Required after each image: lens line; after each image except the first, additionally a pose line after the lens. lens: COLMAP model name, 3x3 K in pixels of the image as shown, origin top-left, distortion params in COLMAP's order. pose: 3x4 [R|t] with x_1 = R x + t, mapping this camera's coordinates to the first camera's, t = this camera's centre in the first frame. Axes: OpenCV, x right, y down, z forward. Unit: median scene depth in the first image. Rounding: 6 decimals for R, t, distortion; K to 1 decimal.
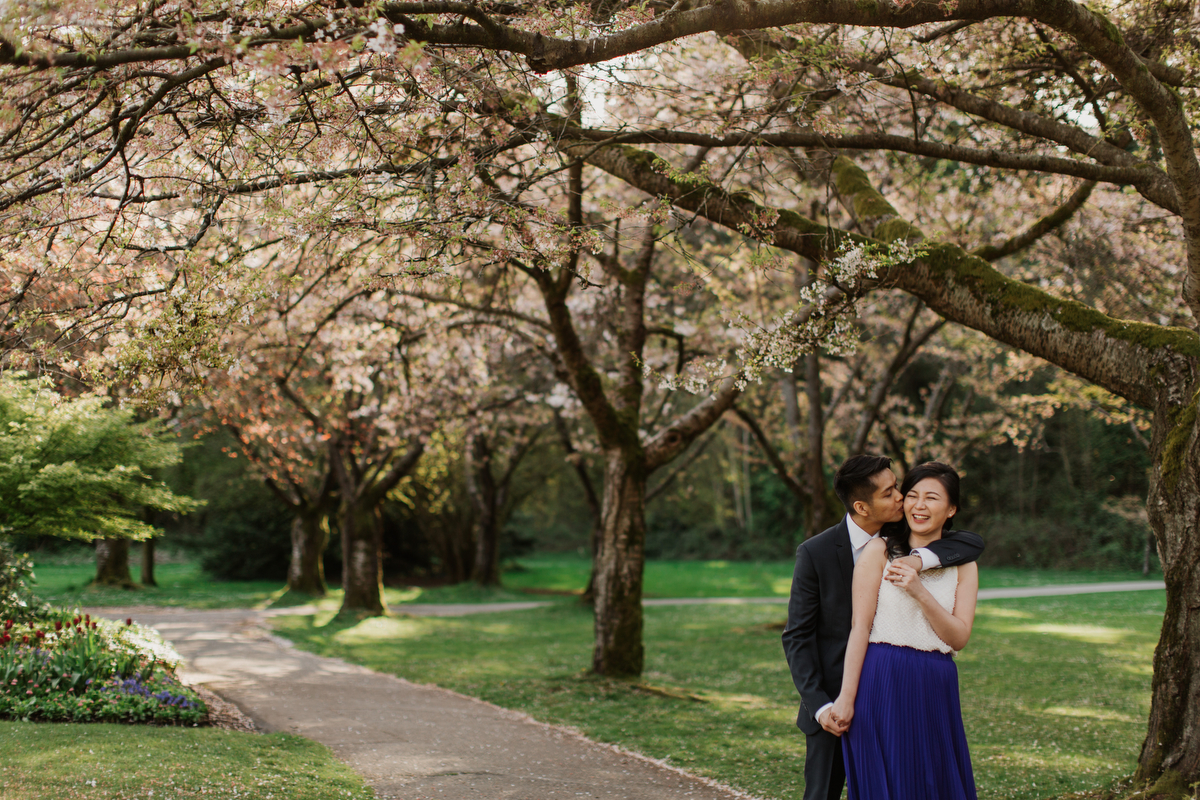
lens RADIAL K [[1718.8, 0, 601.3], [0, 1718.8, 396.7], [0, 0, 1]] dist [0.032290, 0.000000]
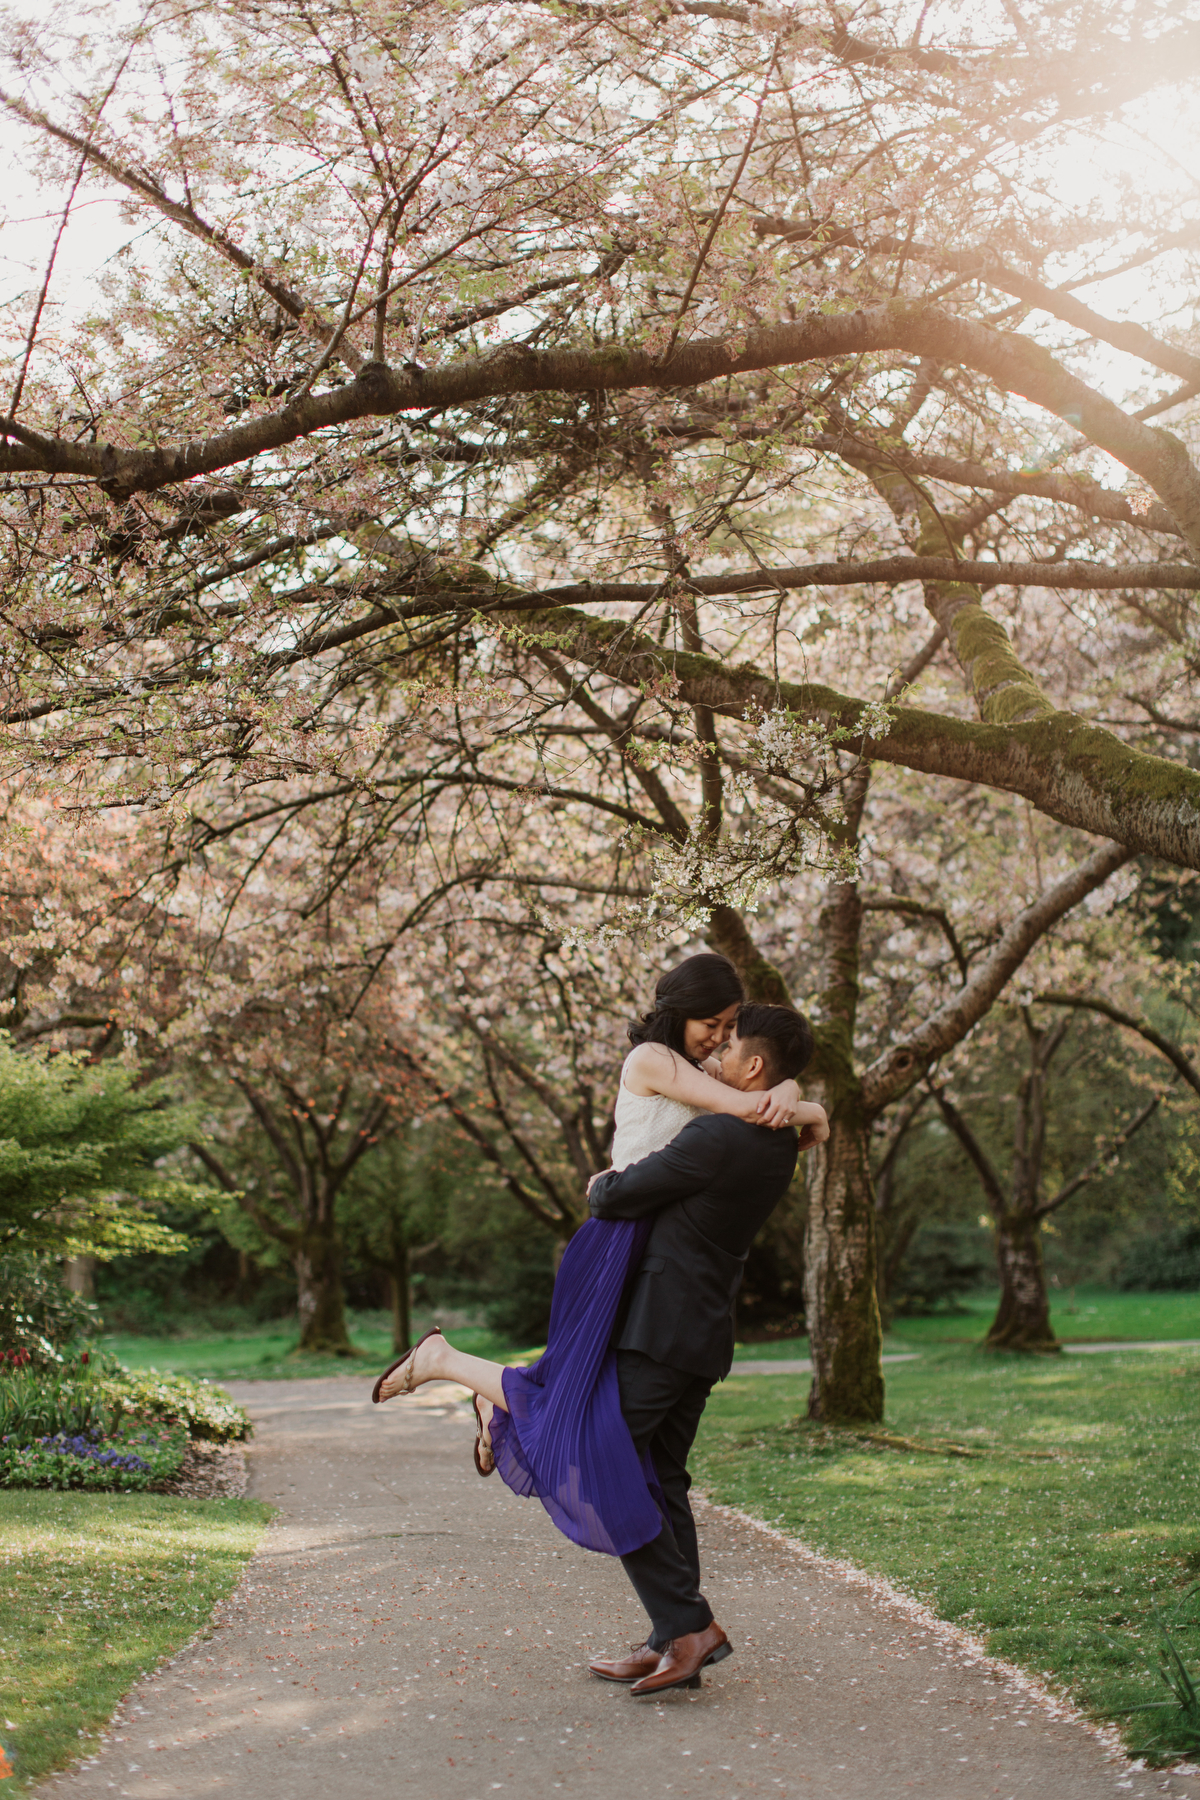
lens RADIAL K [[2578.1, 0, 603.0], [0, 2578.1, 903.7], [0, 0, 1]] dist [0.032290, 0.000000]
pose [[0.974562, -0.077688, -0.210221, 0.144710], [0.063728, 0.995338, -0.072396, 0.028738], [0.214865, 0.057158, 0.974970, -0.006601]]
